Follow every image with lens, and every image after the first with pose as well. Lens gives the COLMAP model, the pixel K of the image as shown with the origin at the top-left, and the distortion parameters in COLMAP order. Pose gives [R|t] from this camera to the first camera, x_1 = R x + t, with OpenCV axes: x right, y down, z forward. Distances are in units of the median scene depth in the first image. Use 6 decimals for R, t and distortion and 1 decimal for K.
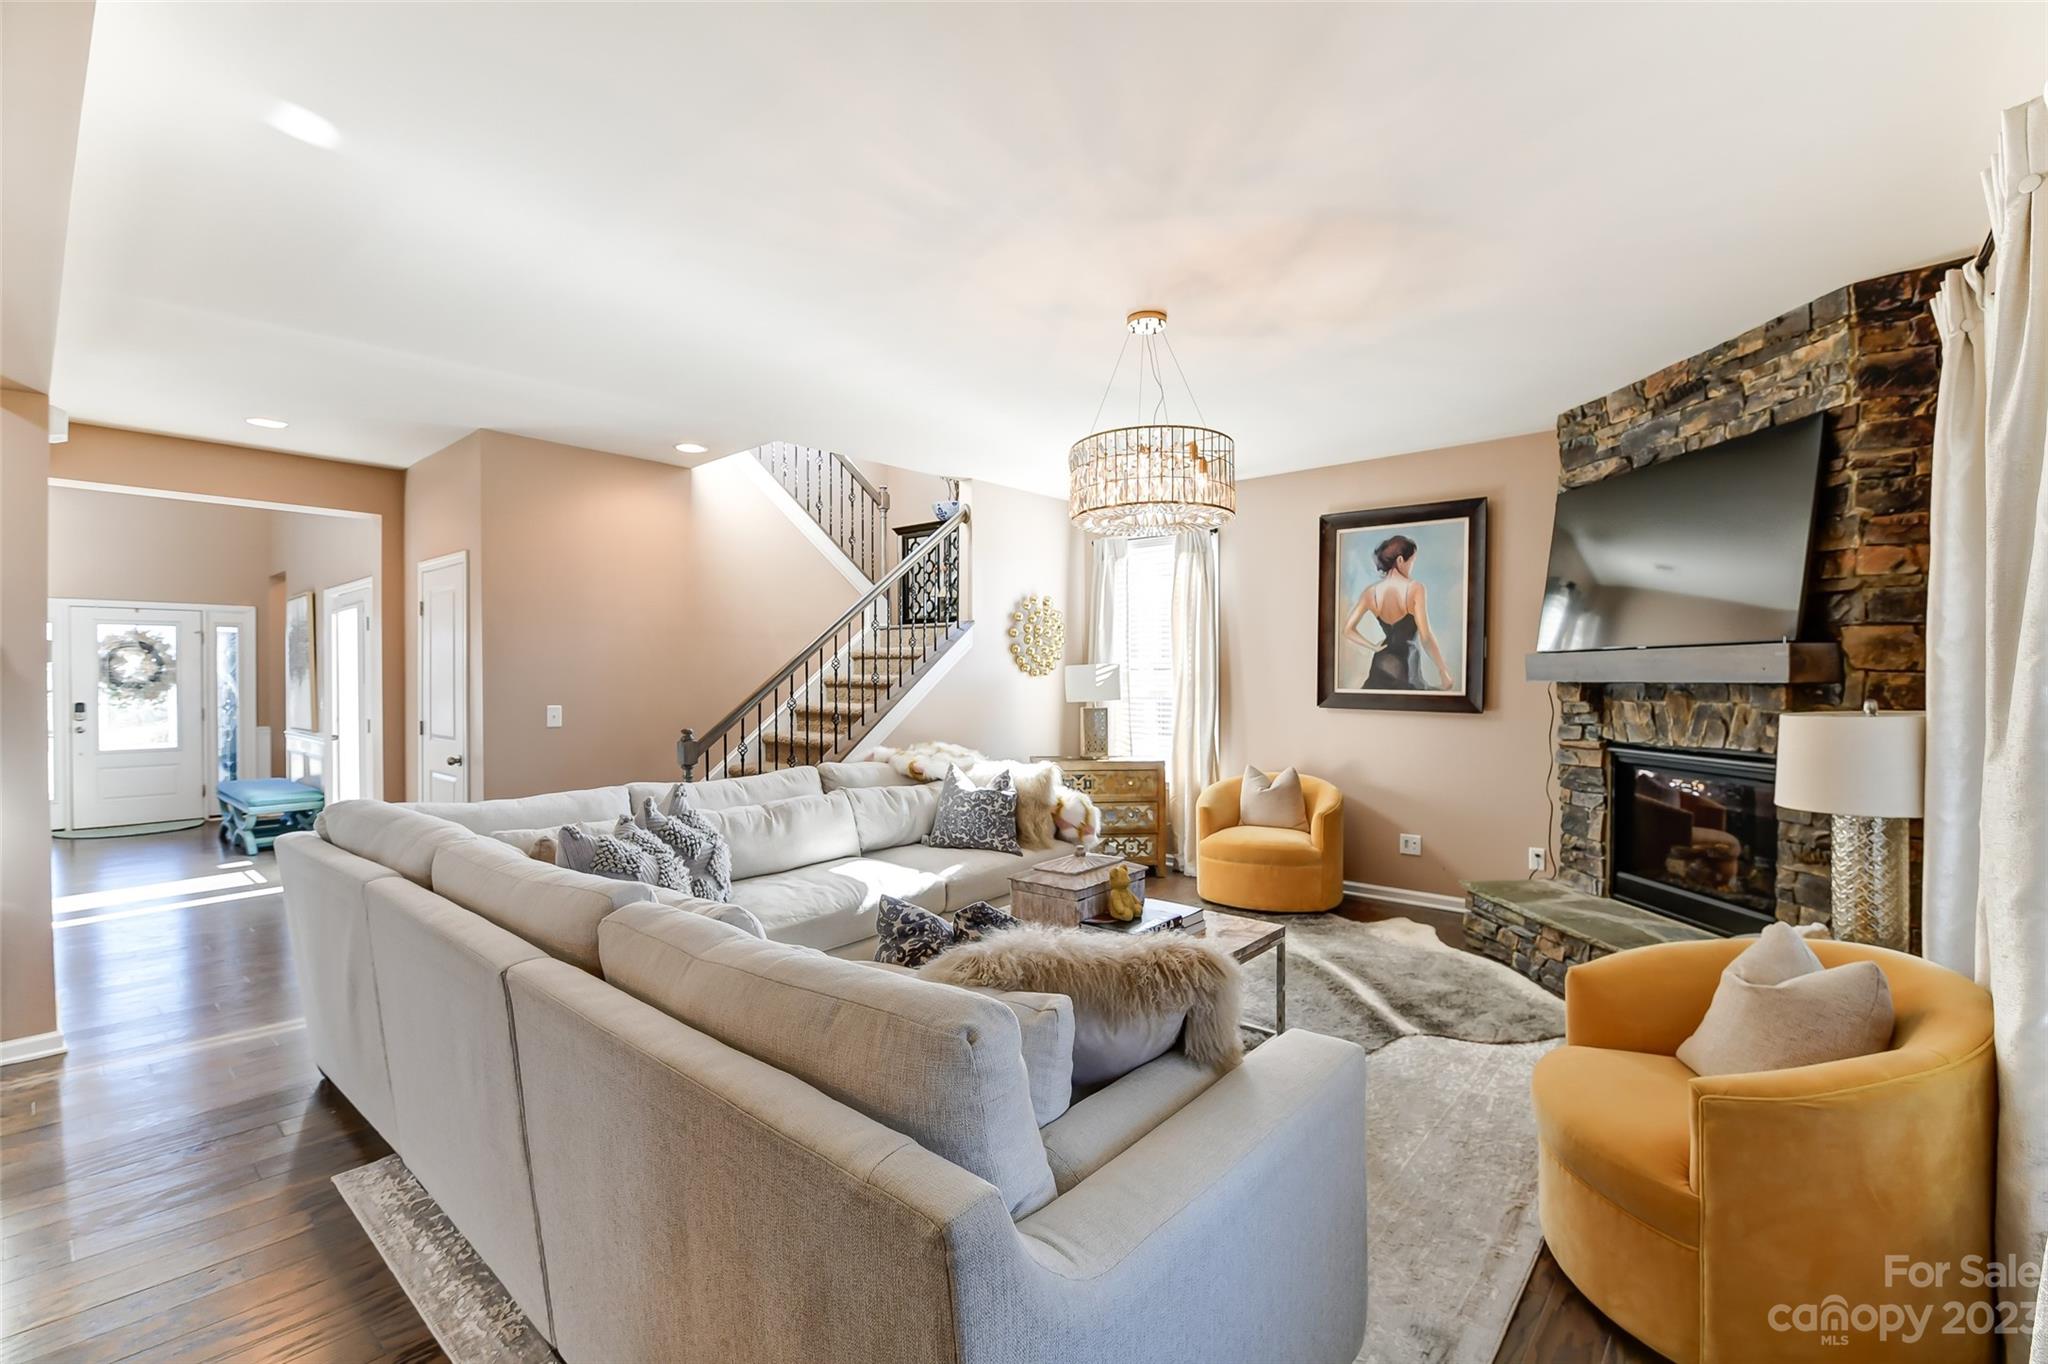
lens RADIAL K [[896.1, 0, 1033.6], [0, 896.1, 686.0], [0, 0, 1]] dist [-0.001323, -0.000295]
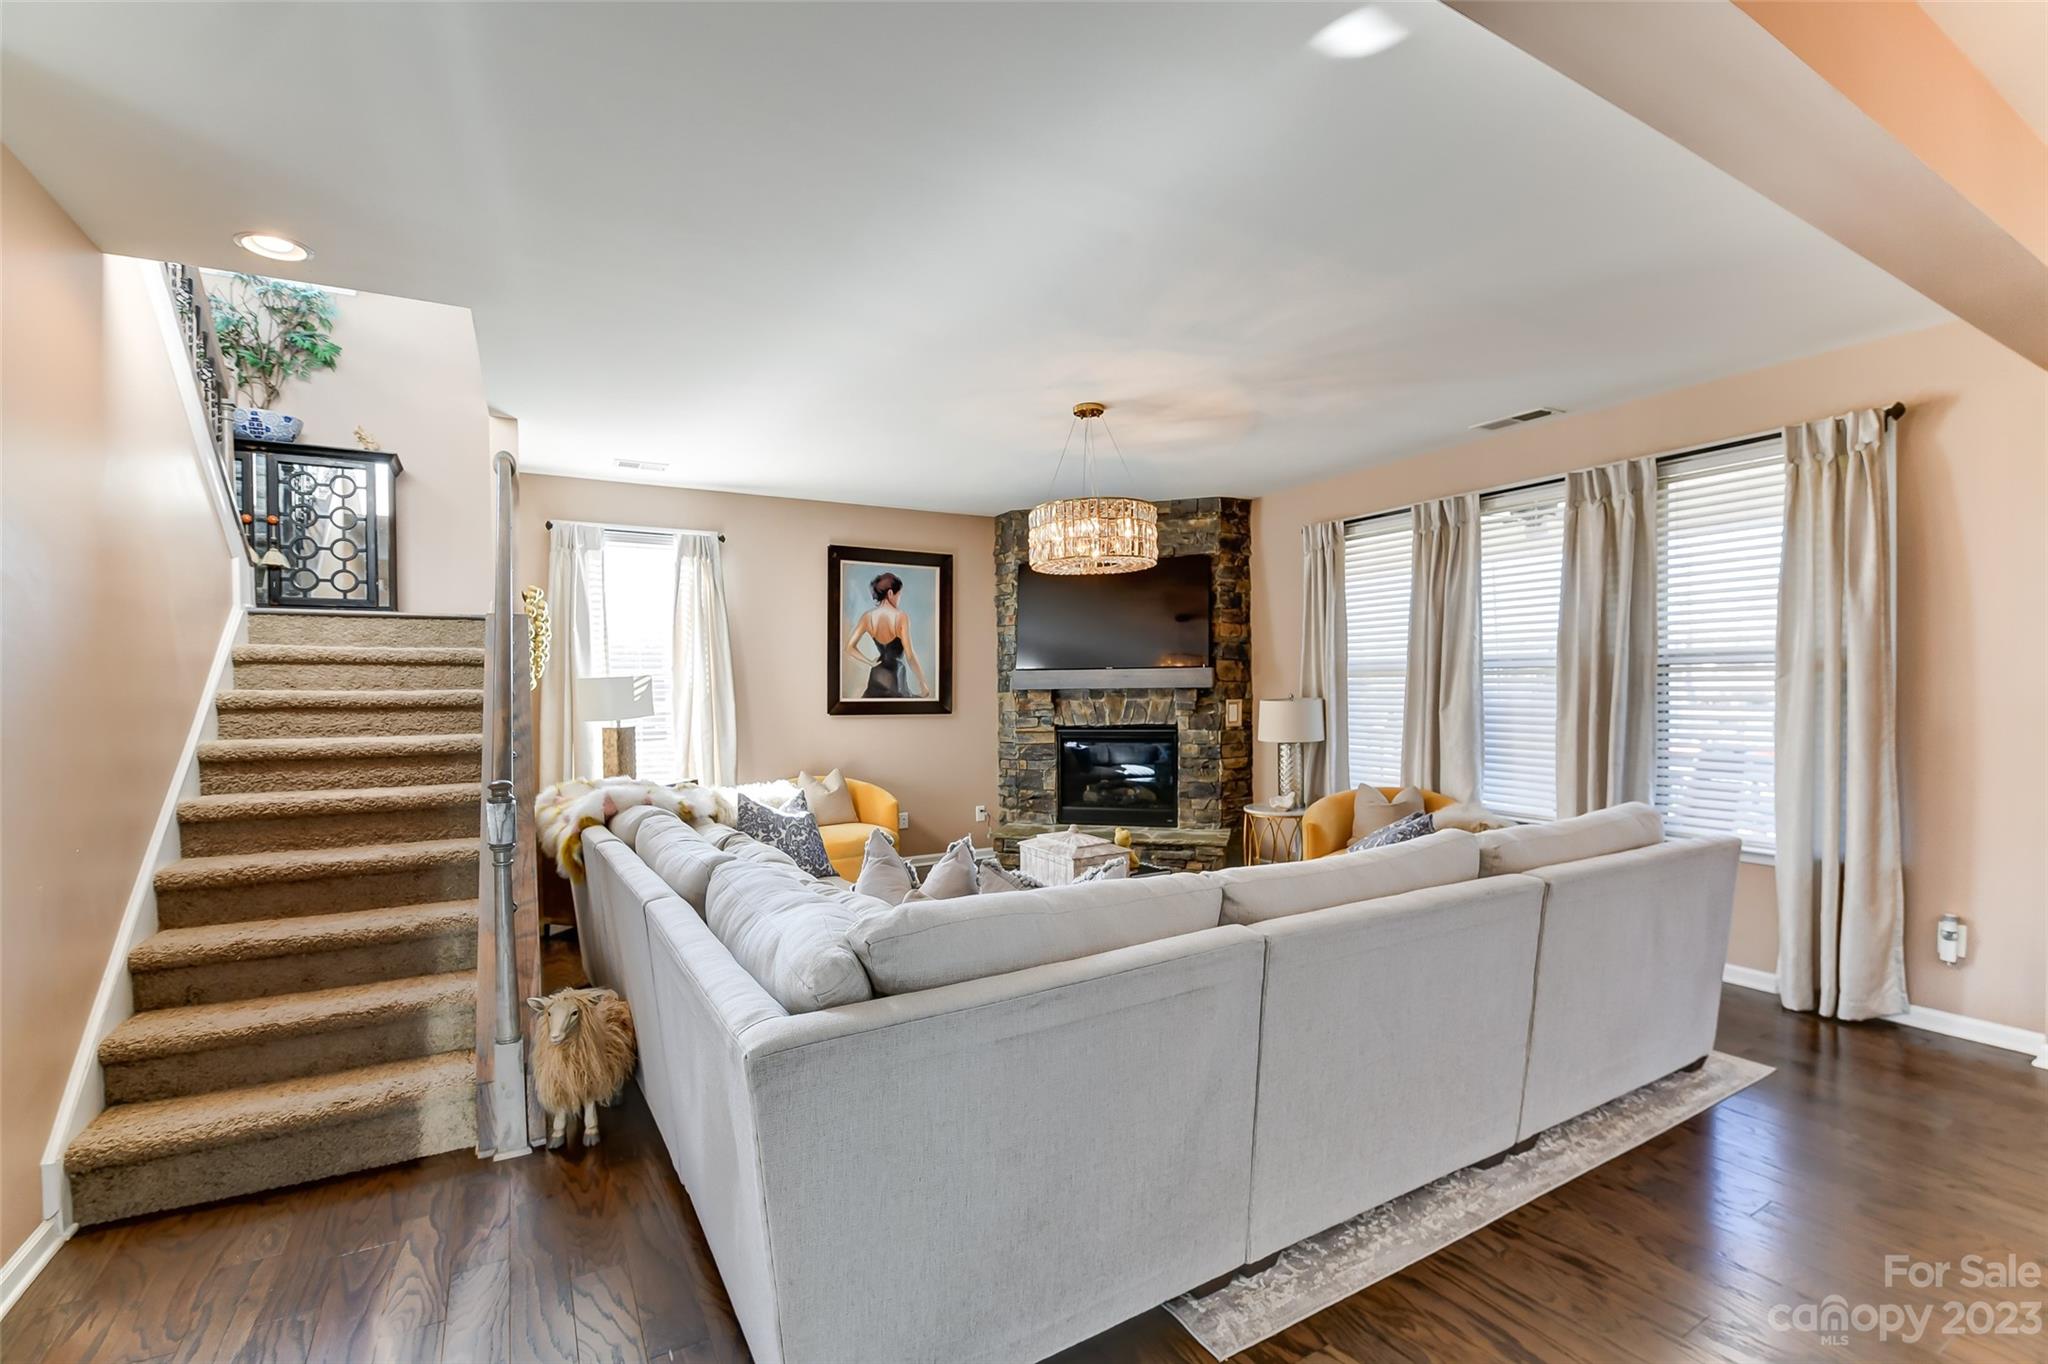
lens RADIAL K [[884.3, 0, 1025.6], [0, 884.3, 697.6], [0, 0, 1]] dist [-0.012681, -0.000243]
pose [[0.327537, -0.019695, 0.944633, -0.816069], [0.020135, 0.999701, 0.013861, -0.011258], [-0.944624, 0.014480, 0.327835, 0.508670]]
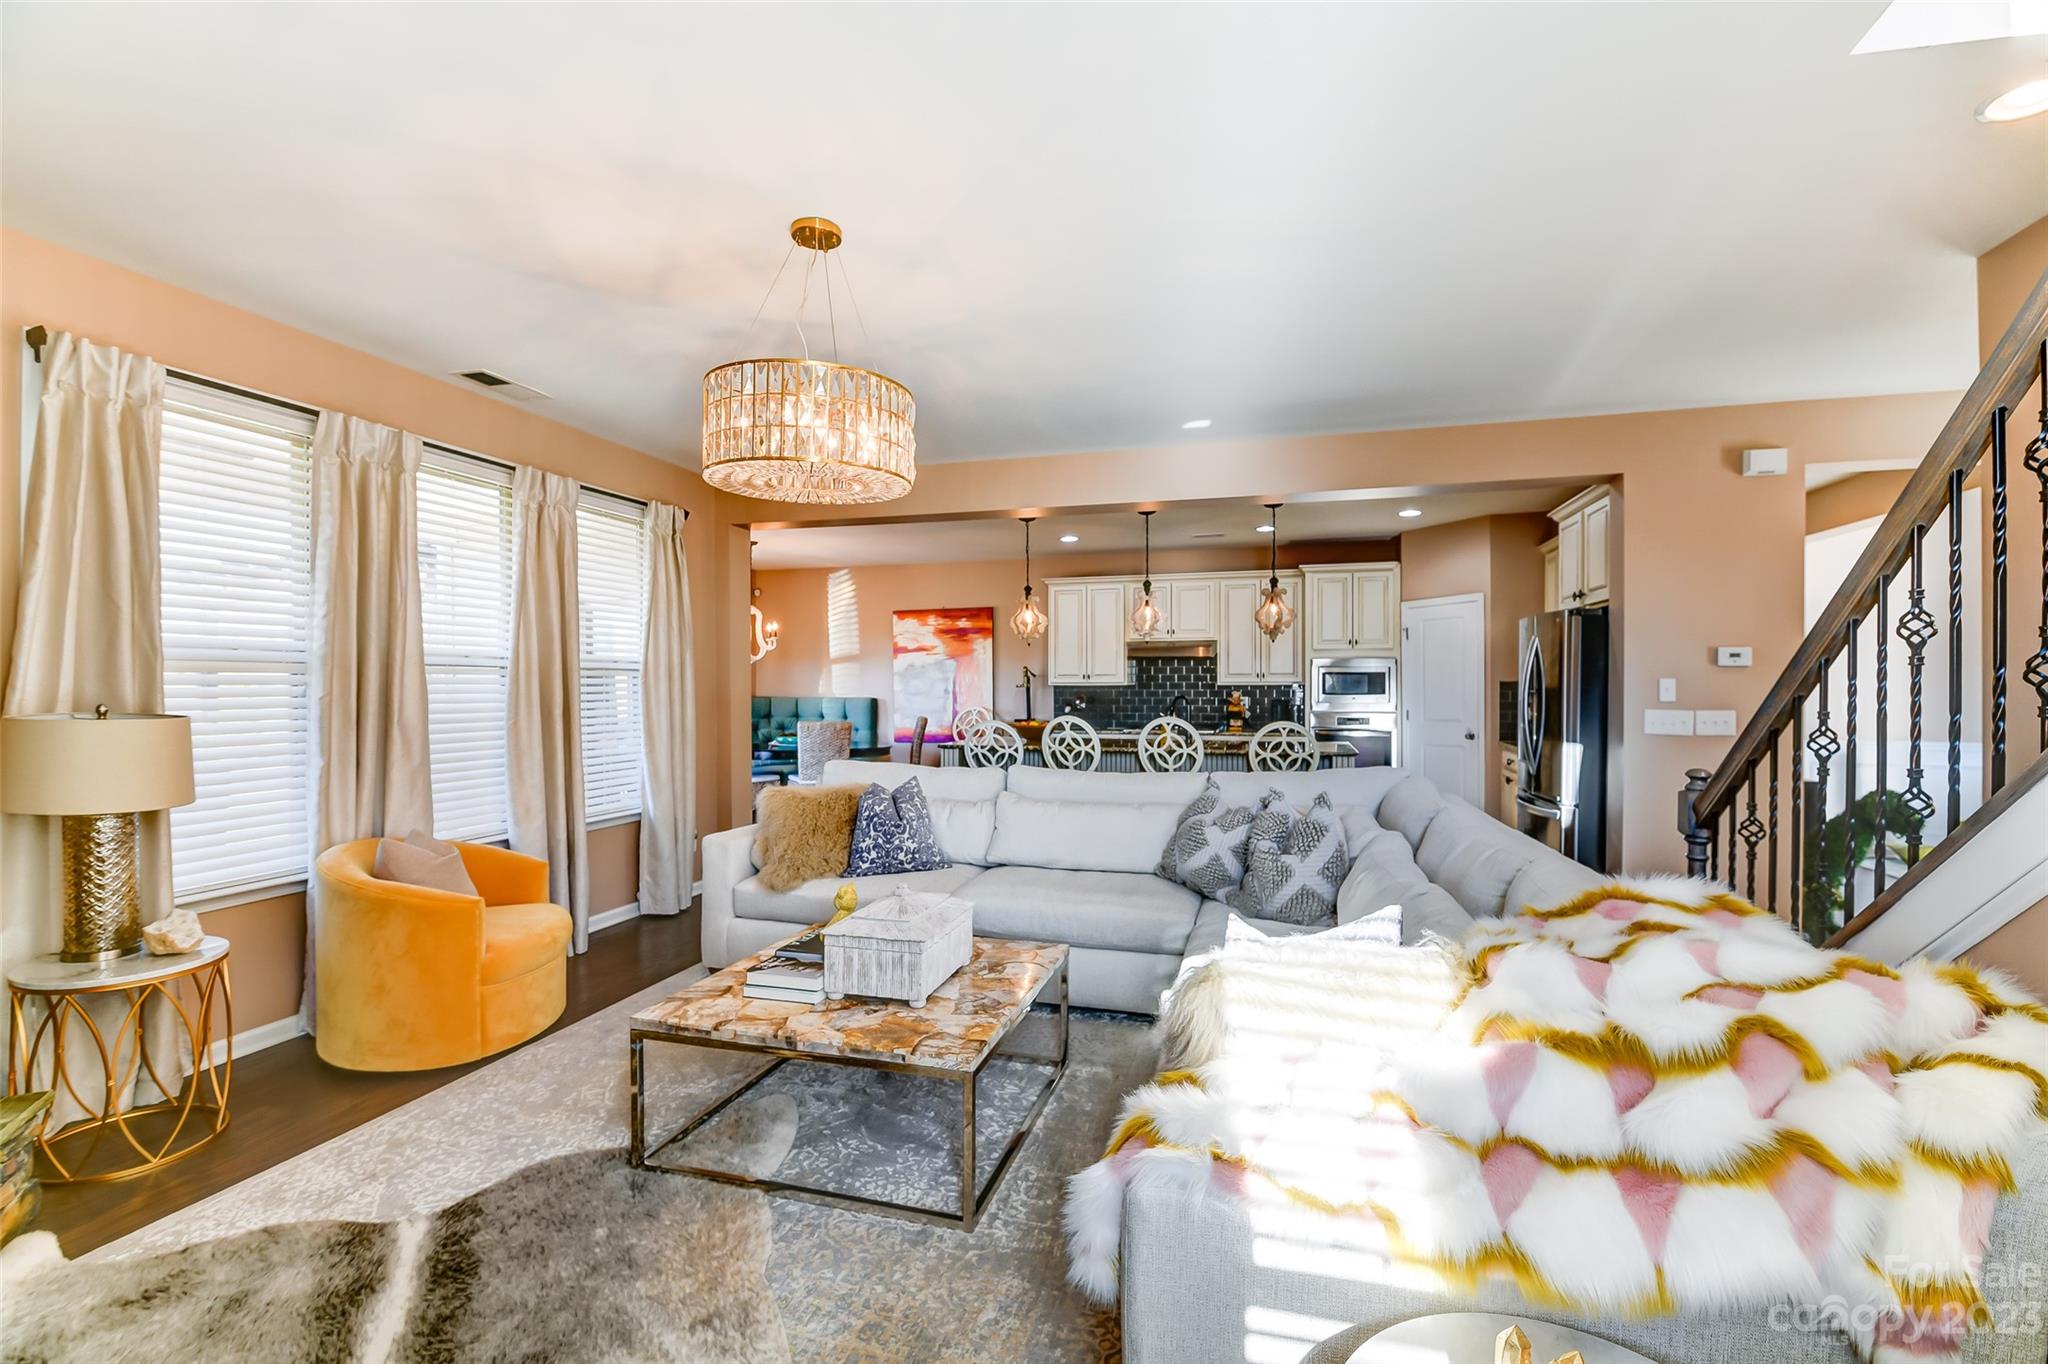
lens RADIAL K [[896.1, 0, 1033.6], [0, 896.1, 686.0], [0, 0, 1]] dist [-0.001323, -0.000295]
pose [[-0.906534, 0.006320, -0.422085, 0.219927], [0.001304, 0.999925, 0.012170, -0.012567], [0.422130, 0.010482, -0.906475, 1.359107]]
